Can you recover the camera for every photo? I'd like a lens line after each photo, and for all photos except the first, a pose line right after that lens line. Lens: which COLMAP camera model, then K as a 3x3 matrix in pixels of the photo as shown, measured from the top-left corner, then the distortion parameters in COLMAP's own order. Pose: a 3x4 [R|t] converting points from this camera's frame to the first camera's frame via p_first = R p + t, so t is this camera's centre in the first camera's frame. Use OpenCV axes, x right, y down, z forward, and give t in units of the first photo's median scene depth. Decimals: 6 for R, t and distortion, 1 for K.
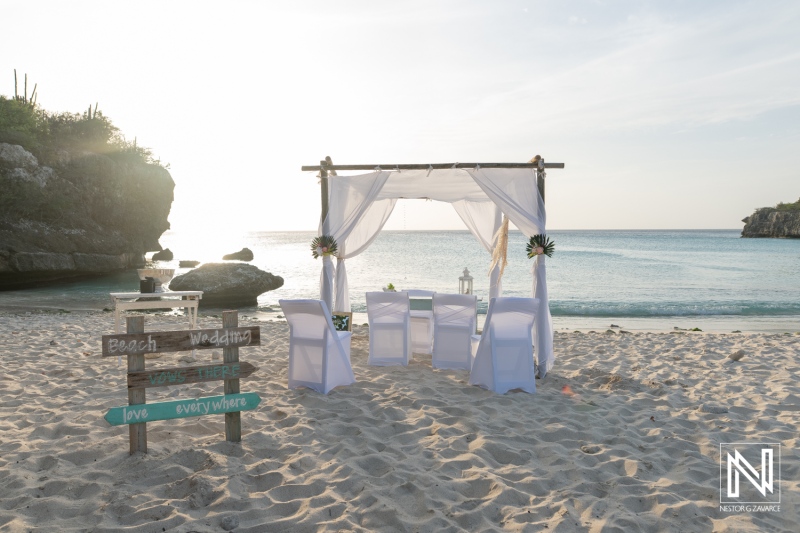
lens RADIAL K [[550.2, 0, 397.4], [0, 550.2, 267.2], [0, 0, 1]] dist [-0.032623, 0.019690]
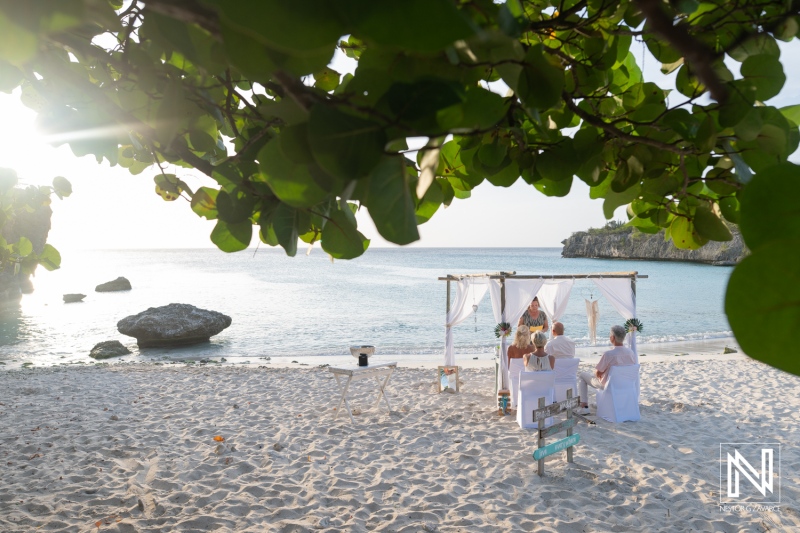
lens RADIAL K [[550.2, 0, 396.5], [0, 550.2, 268.5], [0, 0, 1]] dist [-0.032623, 0.019690]
pose [[0.961709, -0.004769, 0.274031, -0.161439], [0.013208, 0.999493, -0.028960, -0.032222], [-0.273754, 0.031470, 0.961285, -0.067640]]
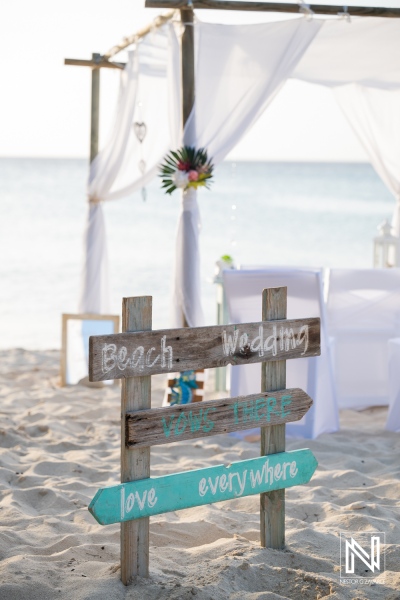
lens RADIAL K [[1201.3, 0, 200.5], [0, 1201.3, 298.7], [0, 0, 1]] dist [0.016152, 0.000000]
pose [[0.963088, -0.010520, 0.268982, -0.080771], [-0.003188, 0.998720, 0.050477, 0.004365], [-0.269168, -0.049472, 0.961822, -0.003026]]
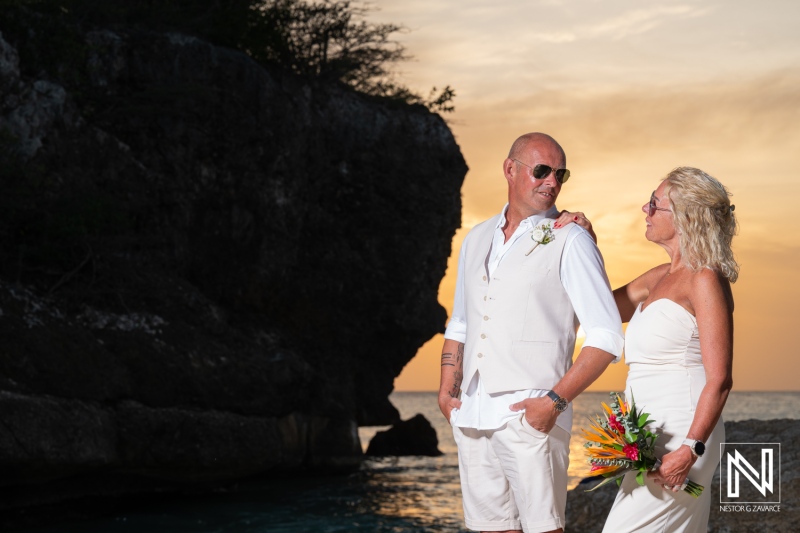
lens RADIAL K [[1838.7, 0, 400.4], [0, 1838.7, 267.1], [0, 0, 1]] dist [0.149455, 0.000000]
pose [[0.926869, -0.019508, -0.374878, -0.167812], [-0.030376, 0.991476, -0.126699, 0.020302], [0.374154, 0.128820, 0.918376, 0.281274]]
